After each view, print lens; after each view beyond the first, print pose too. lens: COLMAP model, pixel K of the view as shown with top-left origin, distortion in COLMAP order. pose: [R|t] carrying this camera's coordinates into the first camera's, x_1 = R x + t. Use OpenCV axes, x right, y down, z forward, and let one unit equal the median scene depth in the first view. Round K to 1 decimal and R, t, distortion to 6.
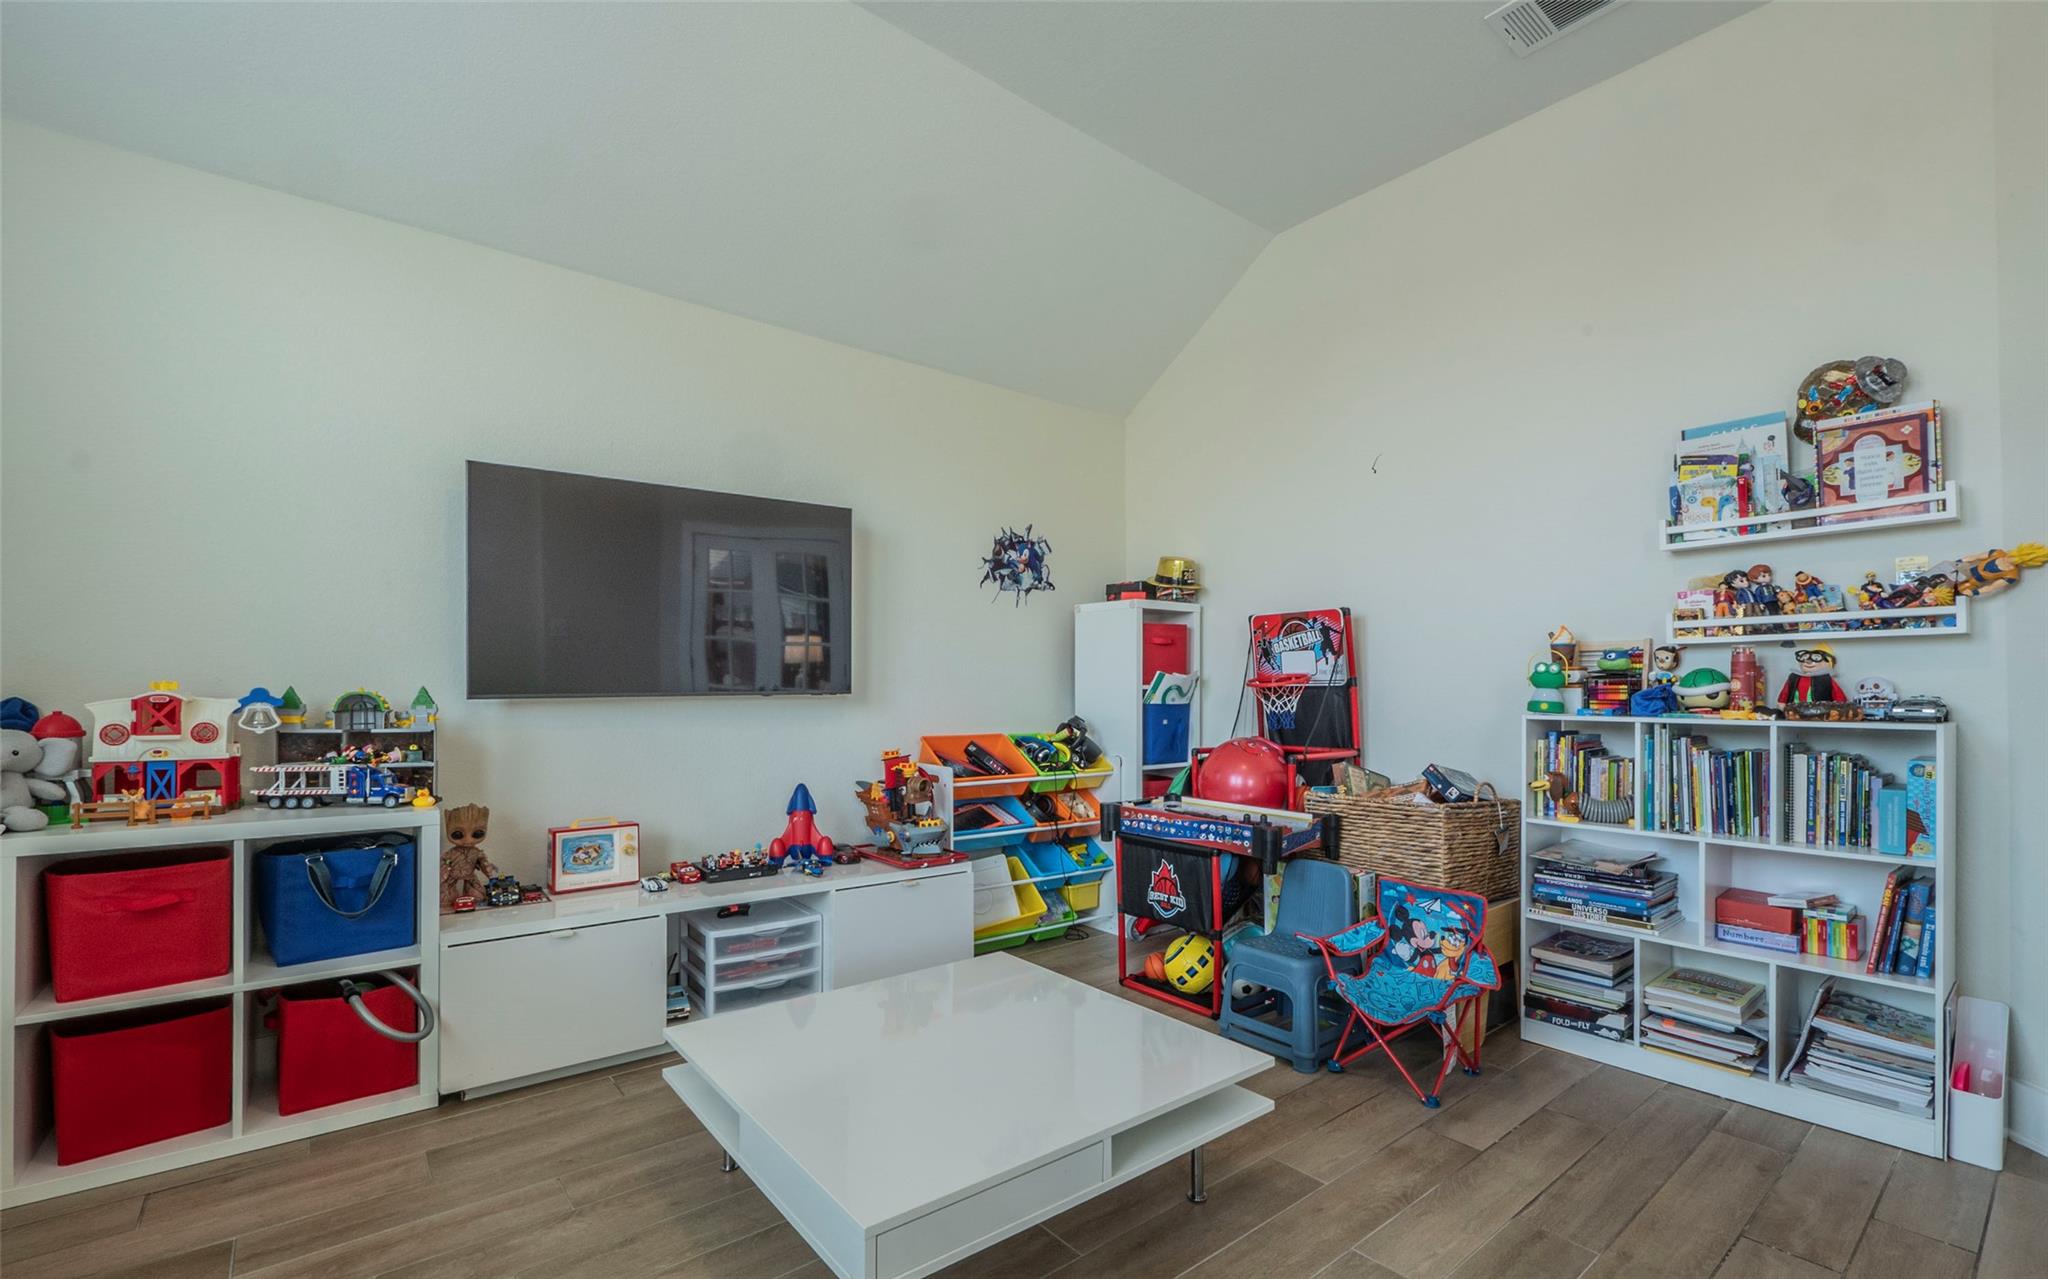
lens RADIAL K [[885.6, 0, 1020.5], [0, 885.6, 678.5], [0, 0, 1]] dist [-0.000268, 0.000035]
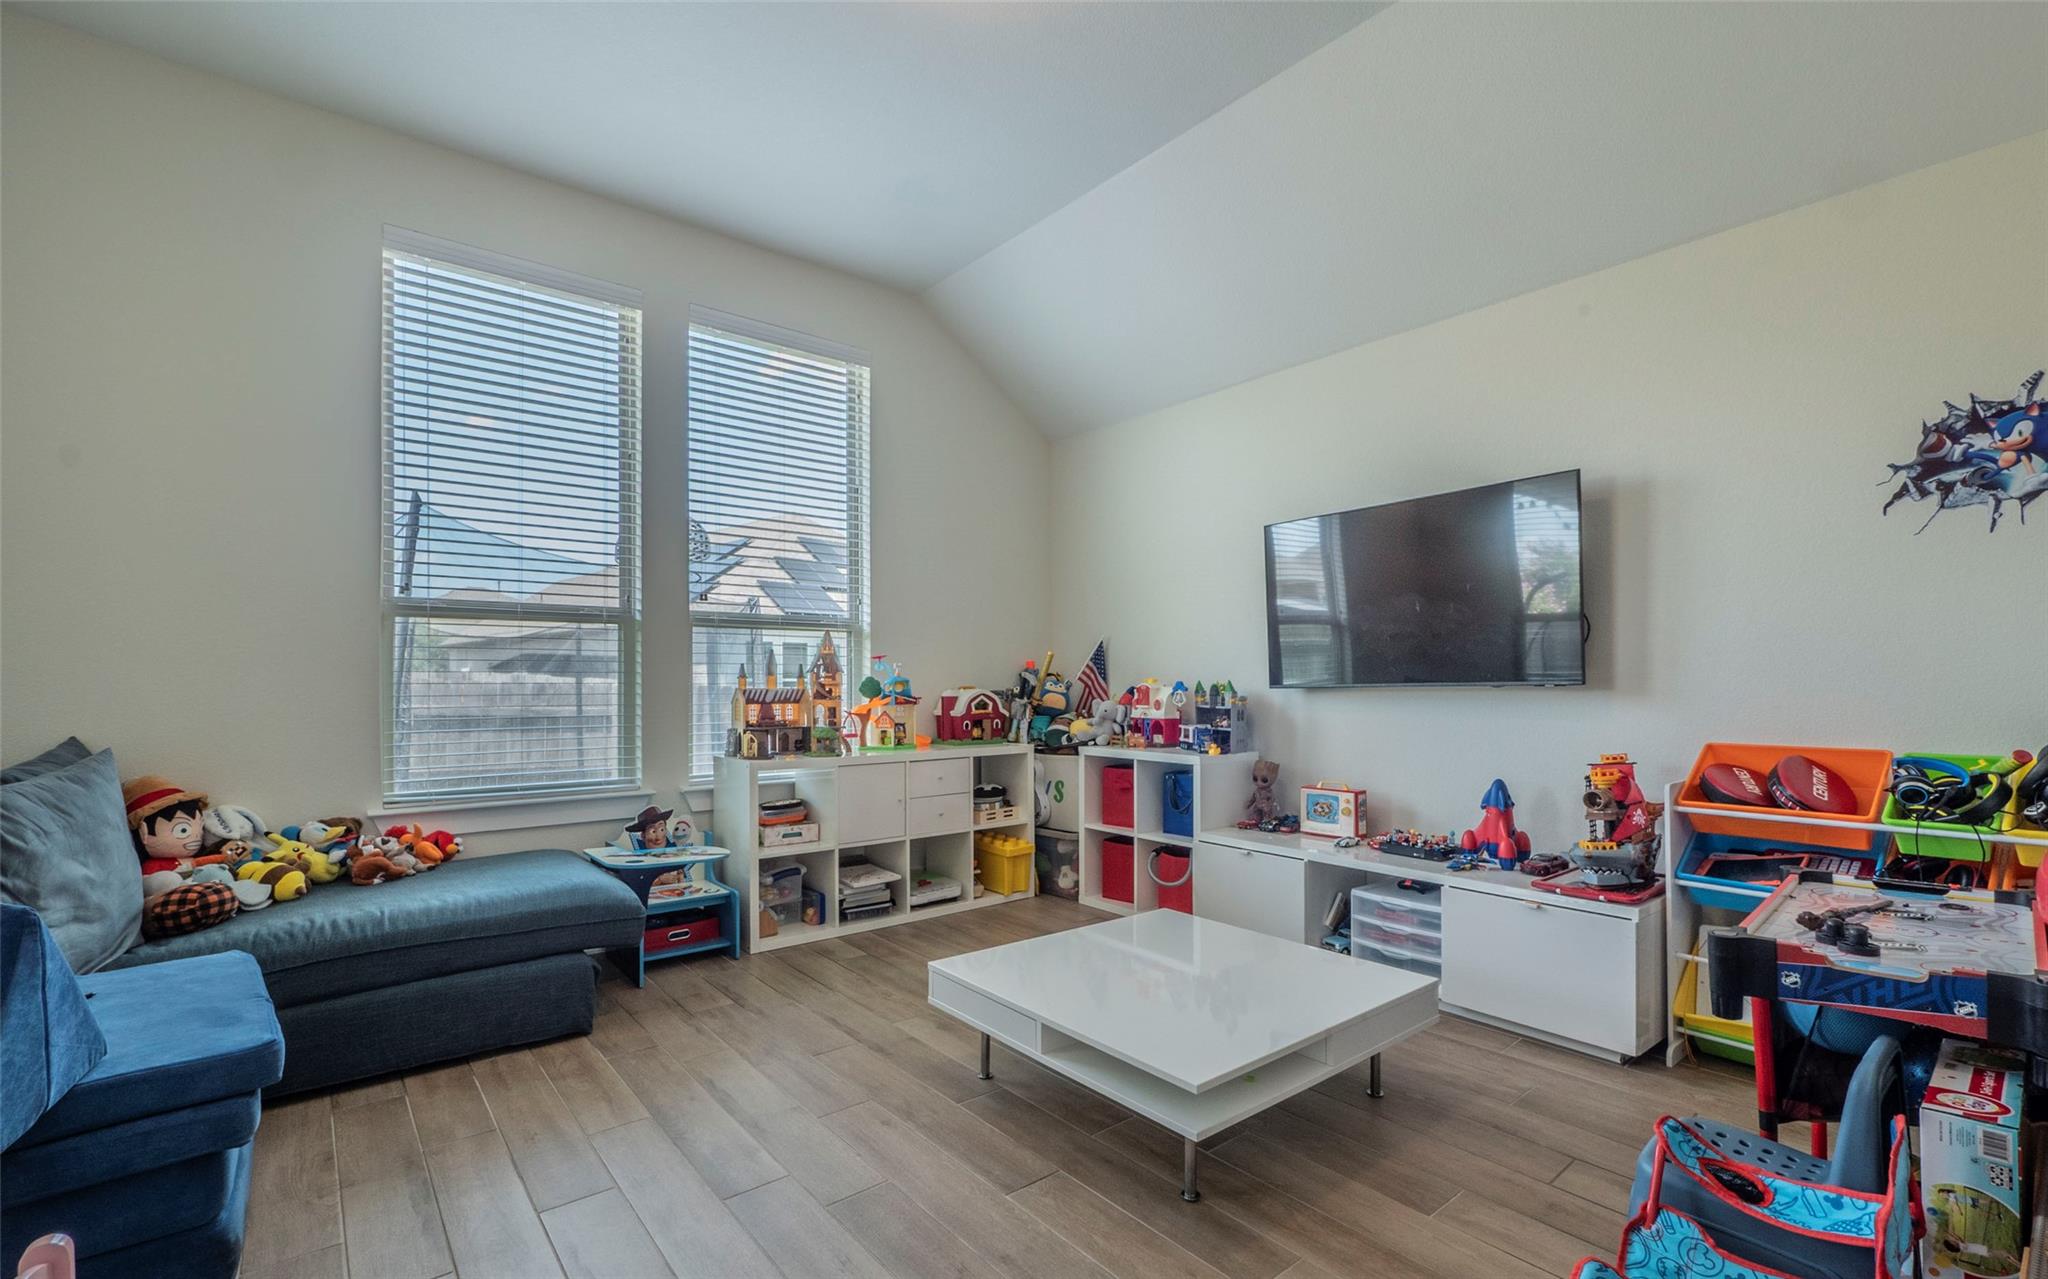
lens RADIAL K [[885.6, 0, 1020.5], [0, 885.6, 678.5], [0, 0, 1]] dist [-0.000268, 0.000035]
pose [[0.007856, -0.006288, -0.999949, 0.738331], [0.016603, 0.999843, -0.006157, 0.007694], [0.999831, -0.016554, 0.007959, 0.505348]]
